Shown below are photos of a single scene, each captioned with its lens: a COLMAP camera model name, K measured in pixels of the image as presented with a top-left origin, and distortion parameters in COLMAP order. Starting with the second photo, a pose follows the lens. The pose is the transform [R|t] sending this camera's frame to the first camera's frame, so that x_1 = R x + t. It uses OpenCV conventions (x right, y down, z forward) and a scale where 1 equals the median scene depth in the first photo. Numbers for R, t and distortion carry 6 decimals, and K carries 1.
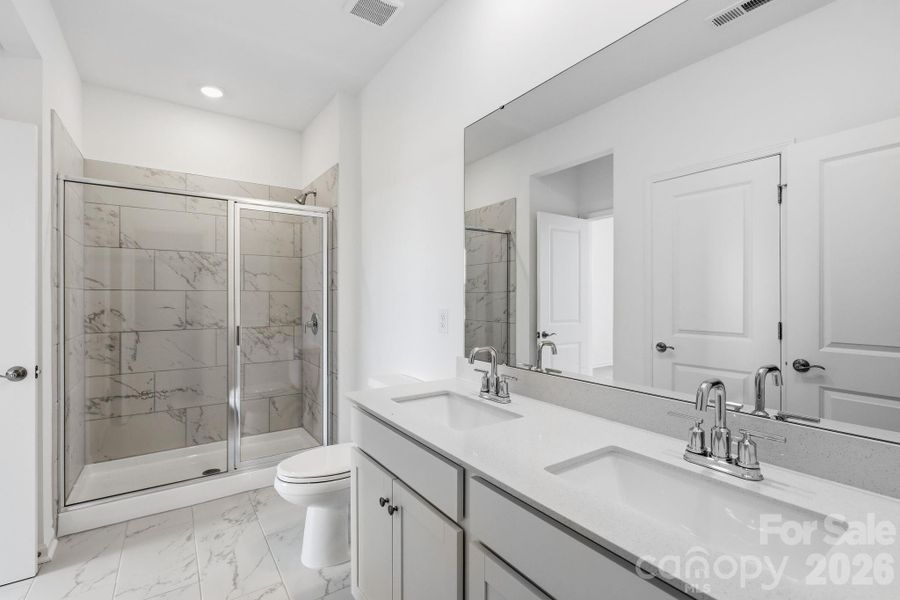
lens RADIAL K [[419.7, 0, 455.7], [0, 419.7, 299.8], [0, 0, 1]] dist [0.000863, -0.000075]
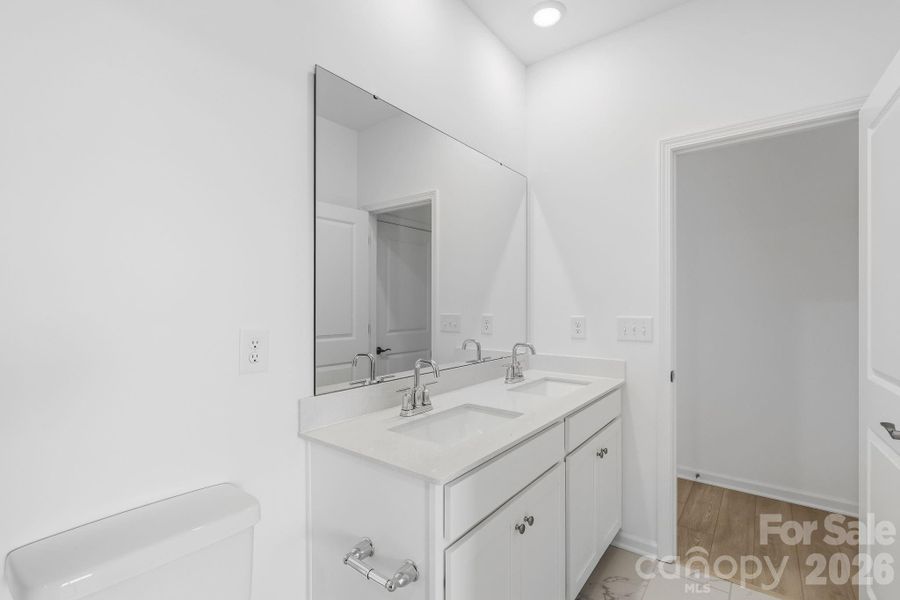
lens RADIAL K [[419.7, 0, 455.7], [0, 419.7, 299.8], [0, 0, 1]] dist [0.000863, -0.000075]
pose [[-0.322843, 0.005232, 0.946438, -0.902474], [0.001158, 0.999986, -0.005133, -0.022361], [-0.946452, -0.000562, -0.322845, 1.281810]]
